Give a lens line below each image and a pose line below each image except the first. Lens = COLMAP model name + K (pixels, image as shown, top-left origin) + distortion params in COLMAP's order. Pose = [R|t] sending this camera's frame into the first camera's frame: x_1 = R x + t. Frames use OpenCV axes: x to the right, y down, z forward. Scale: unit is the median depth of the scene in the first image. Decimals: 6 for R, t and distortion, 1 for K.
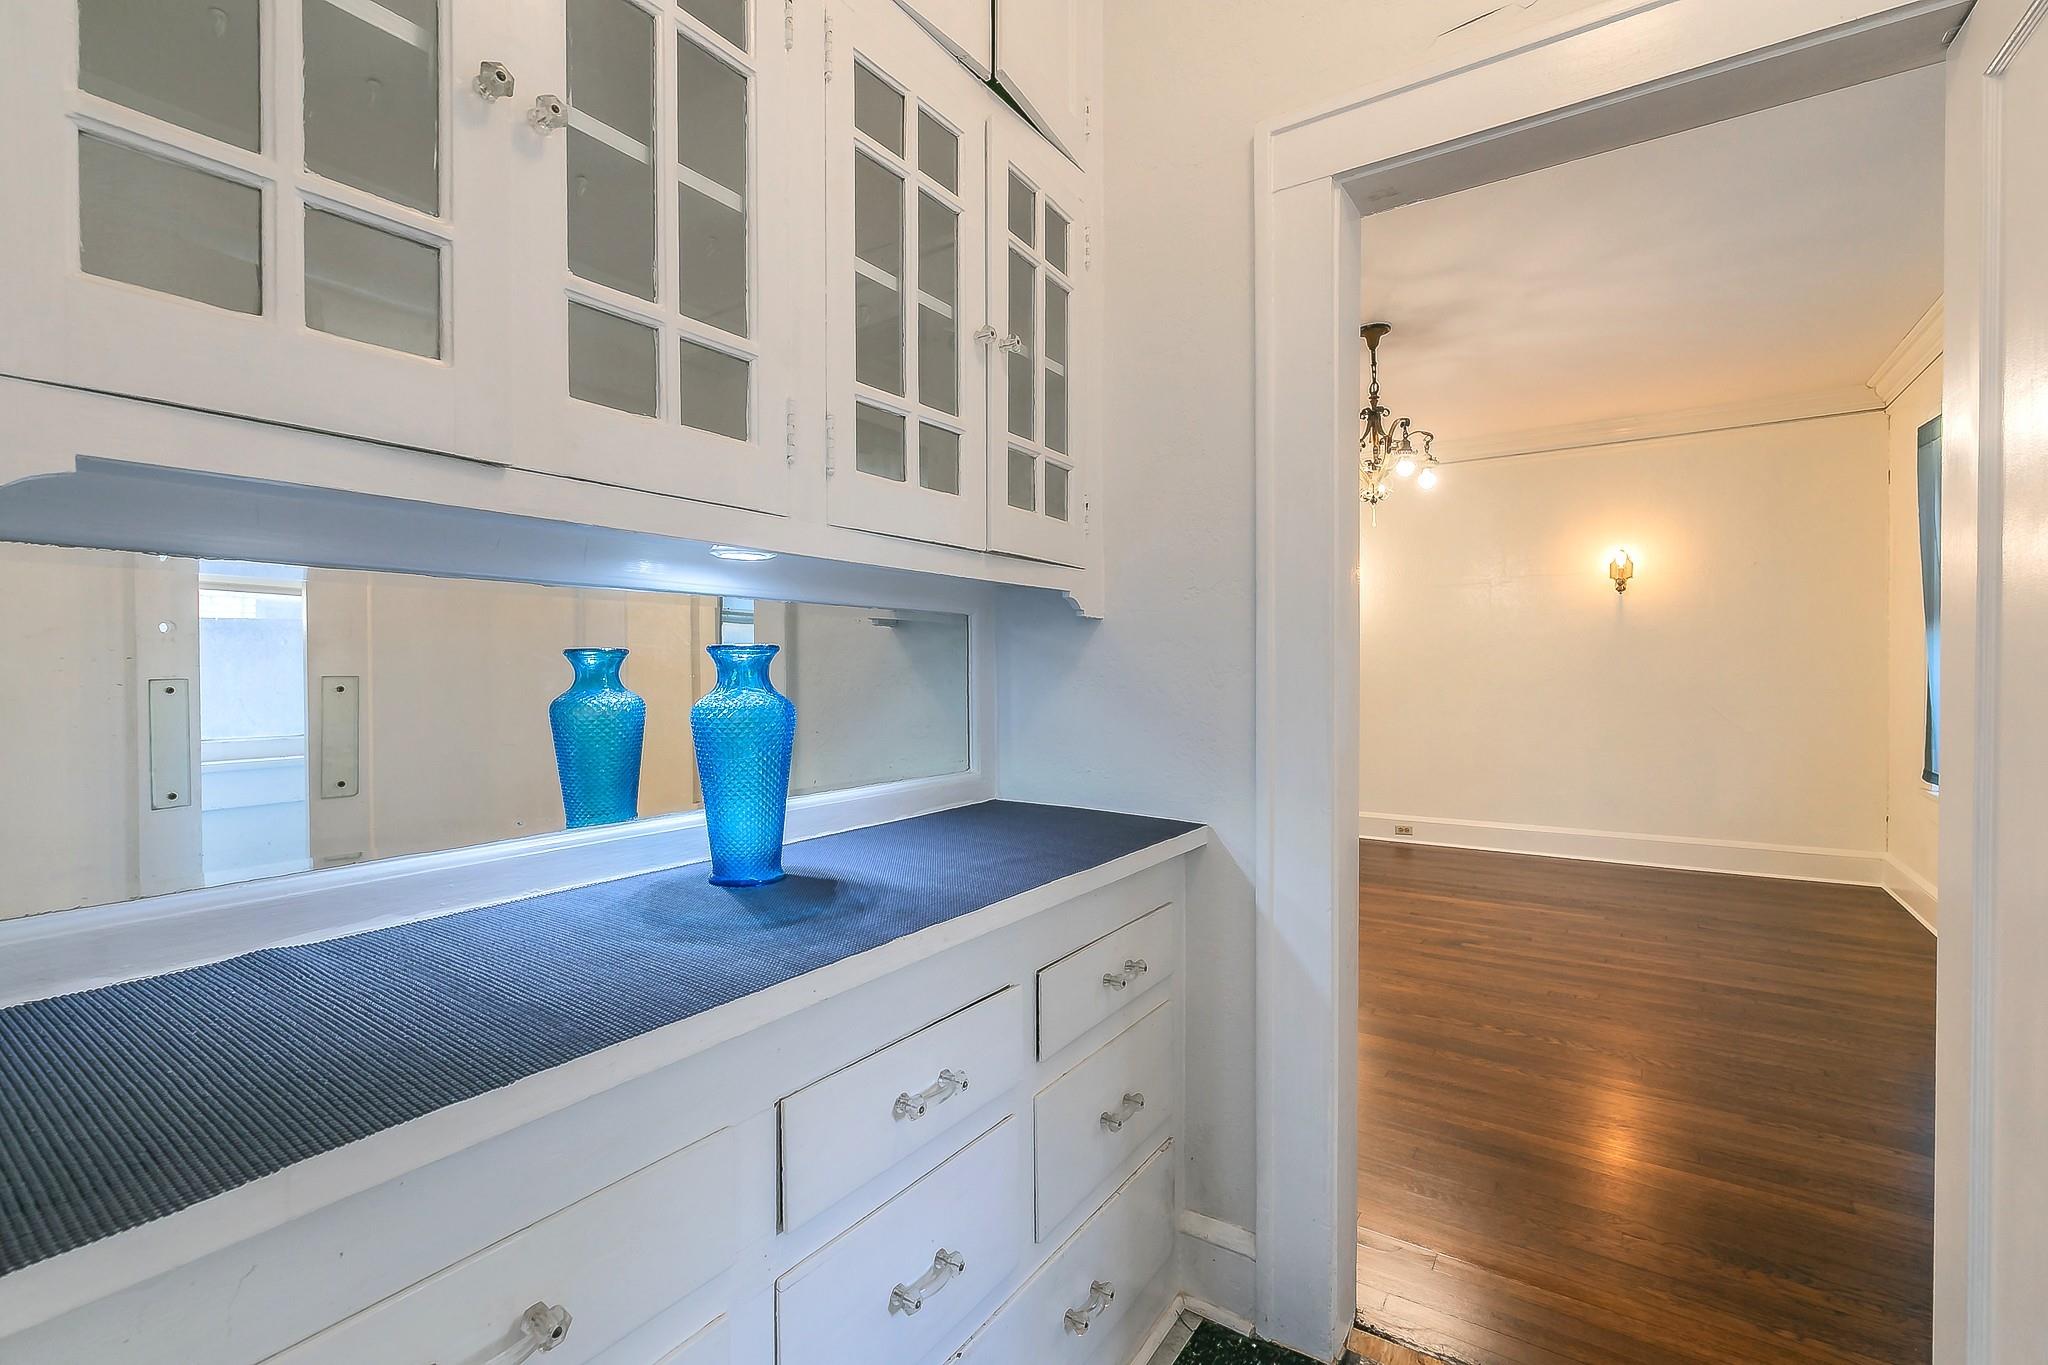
lens RADIAL K [[898.0, 0, 1040.6], [0, 898.0, 684.1], [0, 0, 1]] dist [-0.001518, -0.000623]
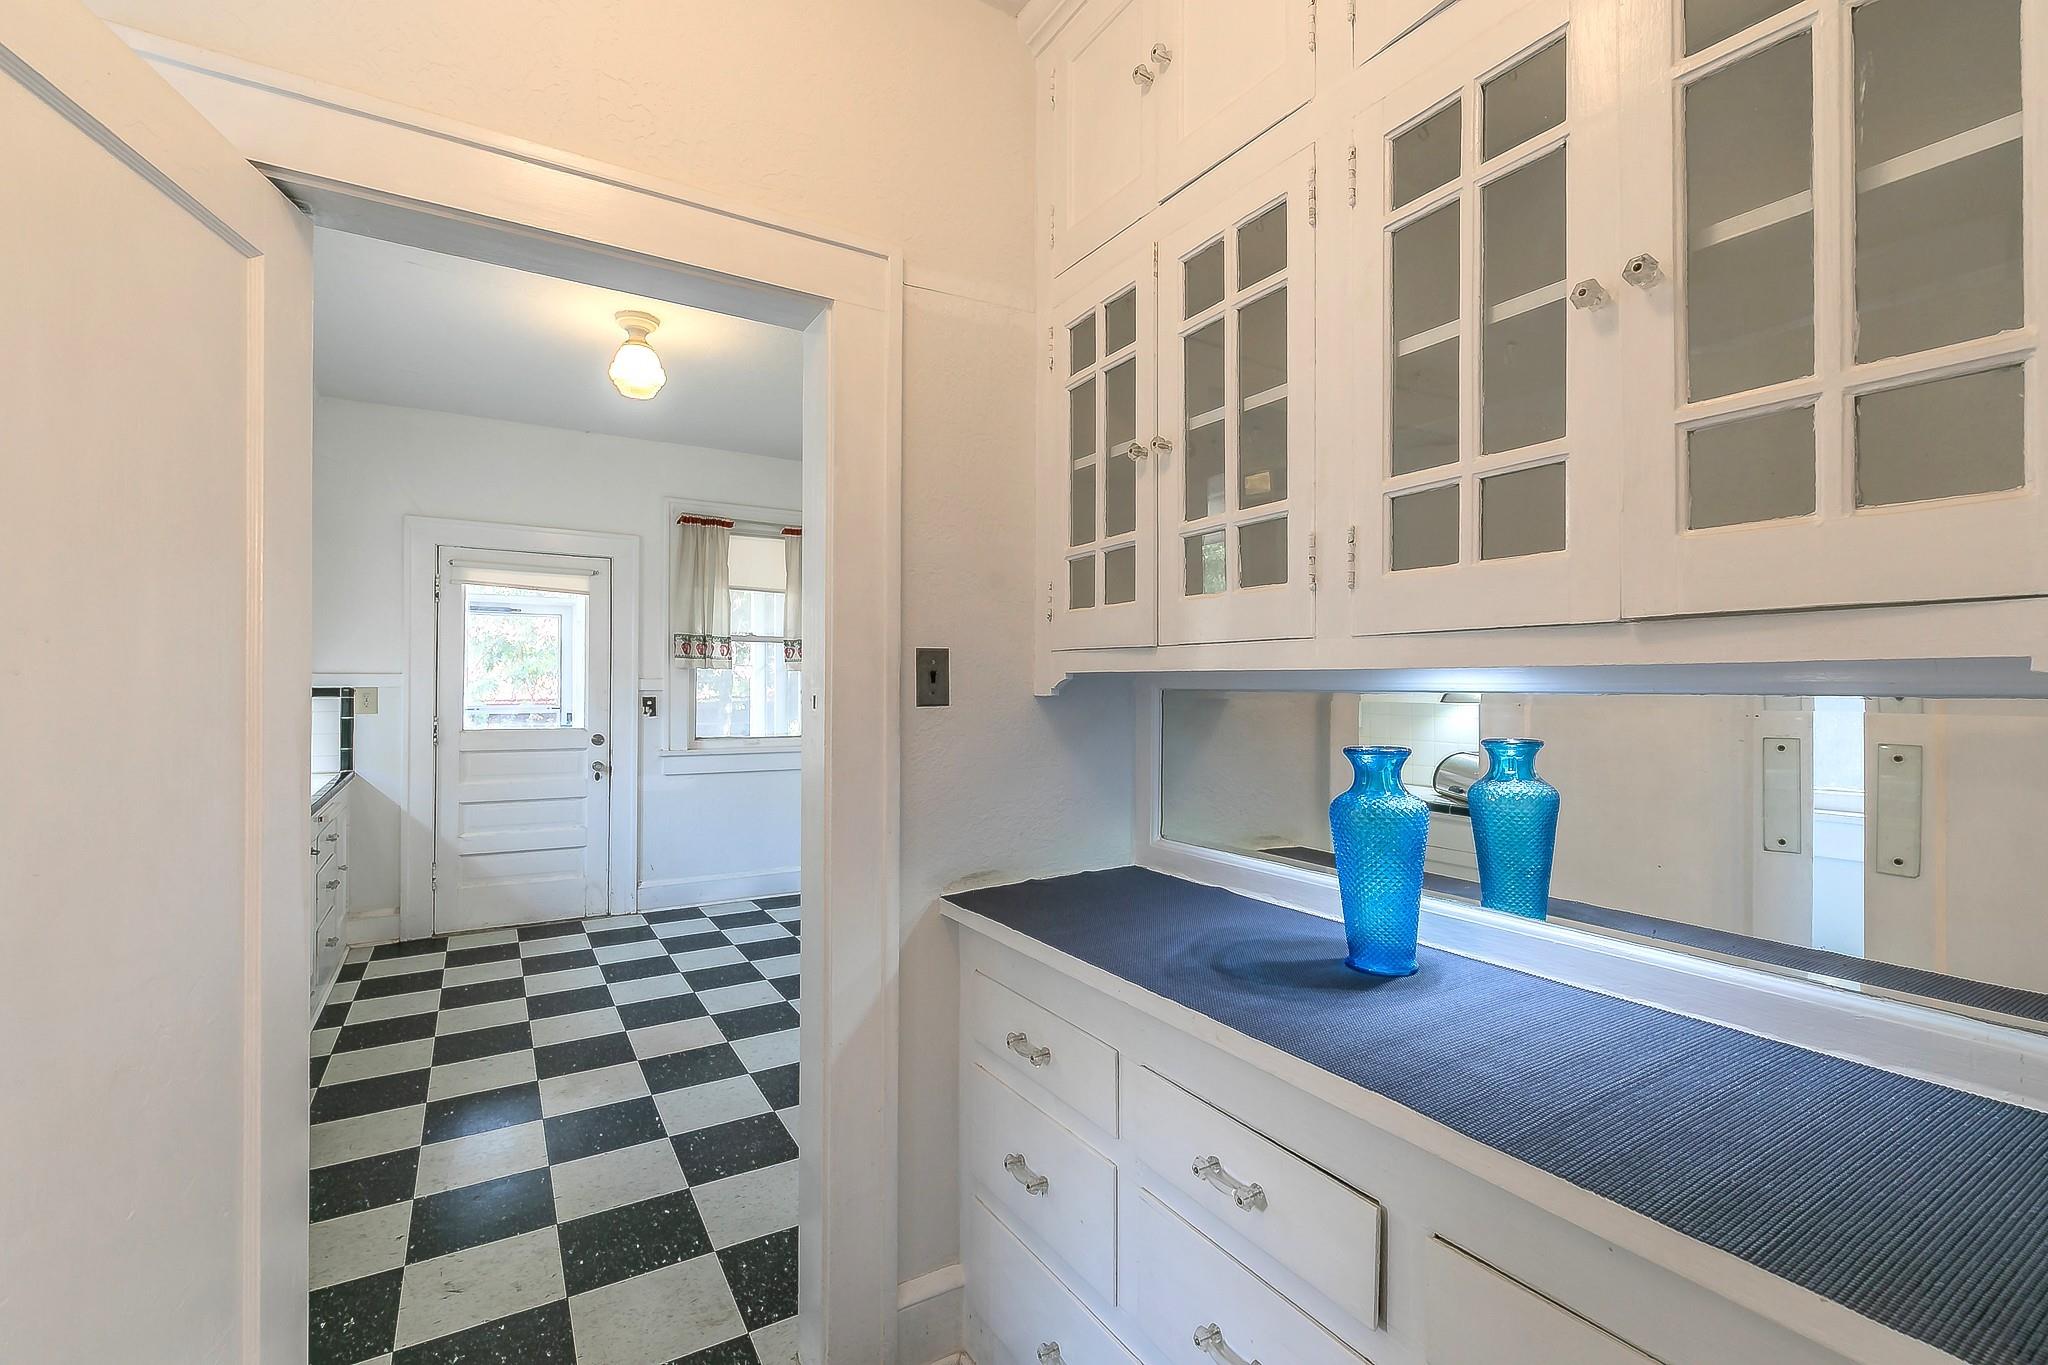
lens RADIAL K [[878.0, 0, 1032.4], [0, 878.0, 678.7], [0, 0, 1]] dist [0.000291, -0.000190]
pose [[-0.408090, -0.007900, -0.912907, 0.700927], [-0.017779, 0.999842, -0.000705, -0.102028], [0.912769, 0.015943, -0.408166, 0.911283]]
